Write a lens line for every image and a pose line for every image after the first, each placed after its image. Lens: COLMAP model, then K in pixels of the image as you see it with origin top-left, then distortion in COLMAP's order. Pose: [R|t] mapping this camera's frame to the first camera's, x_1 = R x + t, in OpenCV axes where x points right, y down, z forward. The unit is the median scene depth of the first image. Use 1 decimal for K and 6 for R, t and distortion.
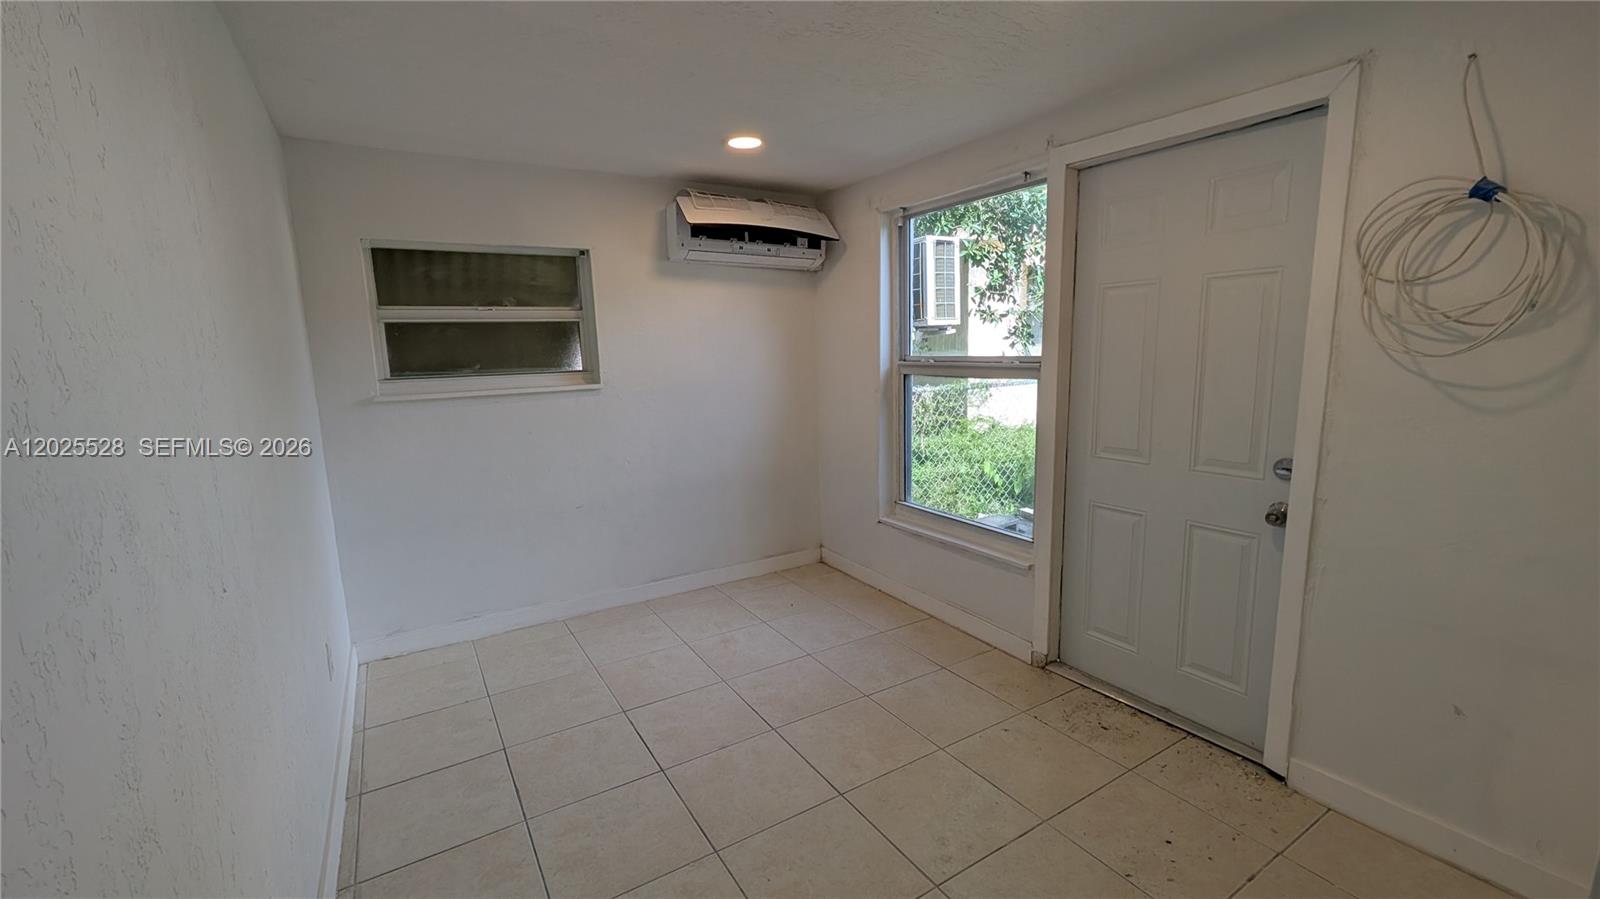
lens RADIAL K [[660.2, 0, 800.0], [0, 660.2, 449.5], [0, 0, 1]] dist [0.002610, 0.000102]
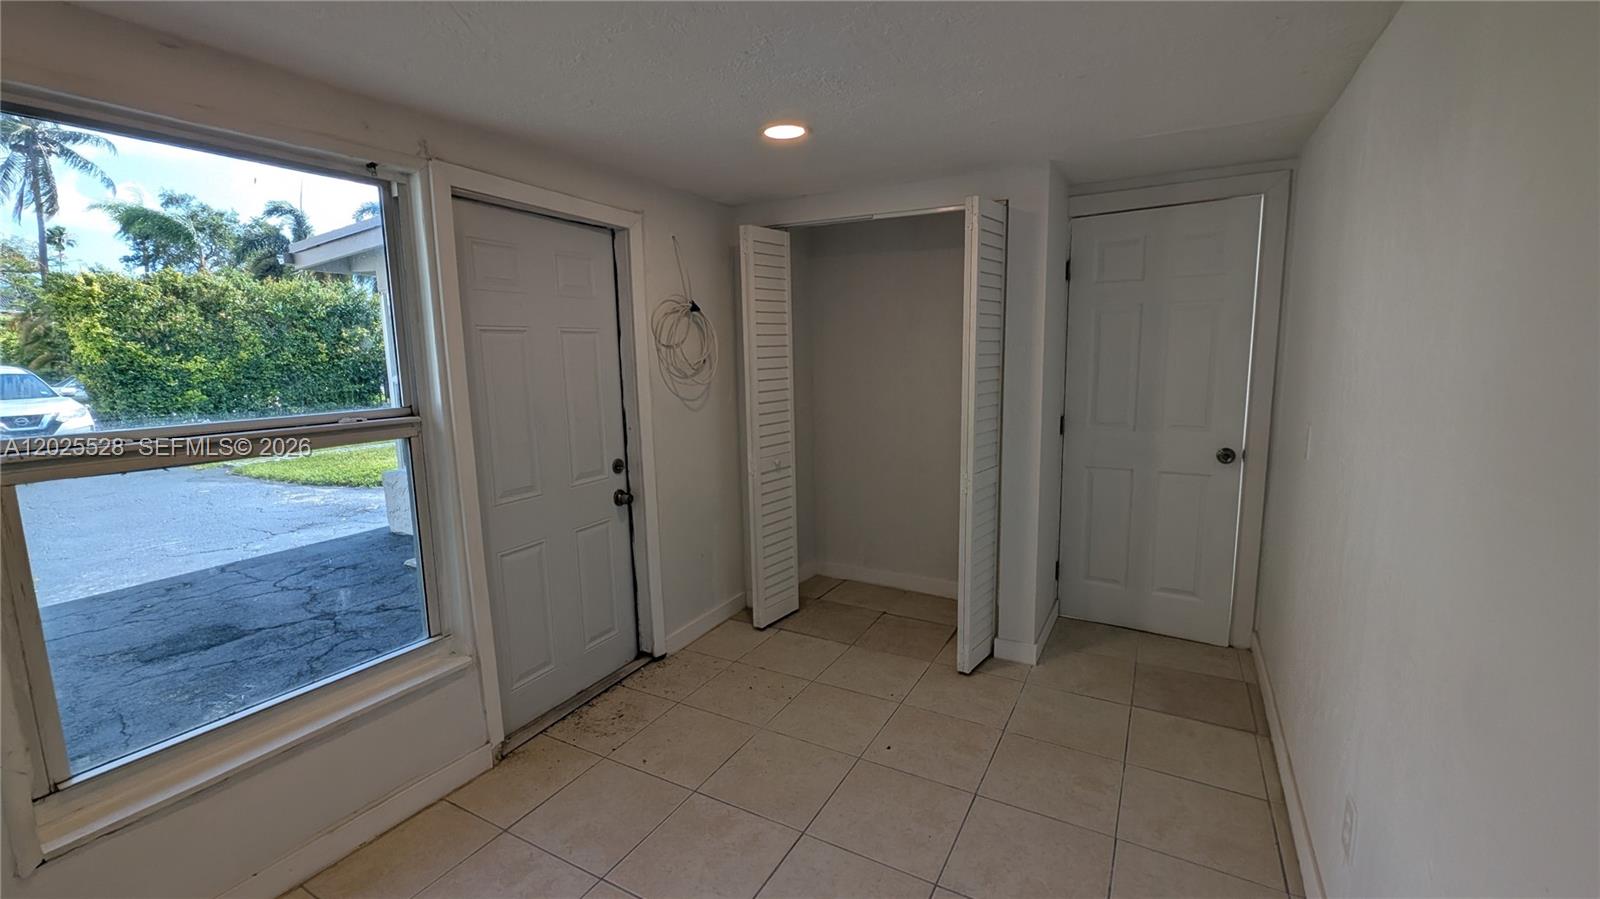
lens RADIAL K [[660.2, 0, 800.0], [0, 660.2, 449.5], [0, 0, 1]] dist [0.002610, 0.000102]
pose [[-0.479313, -0.098968, 0.872046, -0.724780], [0.169408, 0.964502, 0.202575, -0.230567], [-0.861139, 0.244829, -0.445532, 1.272948]]
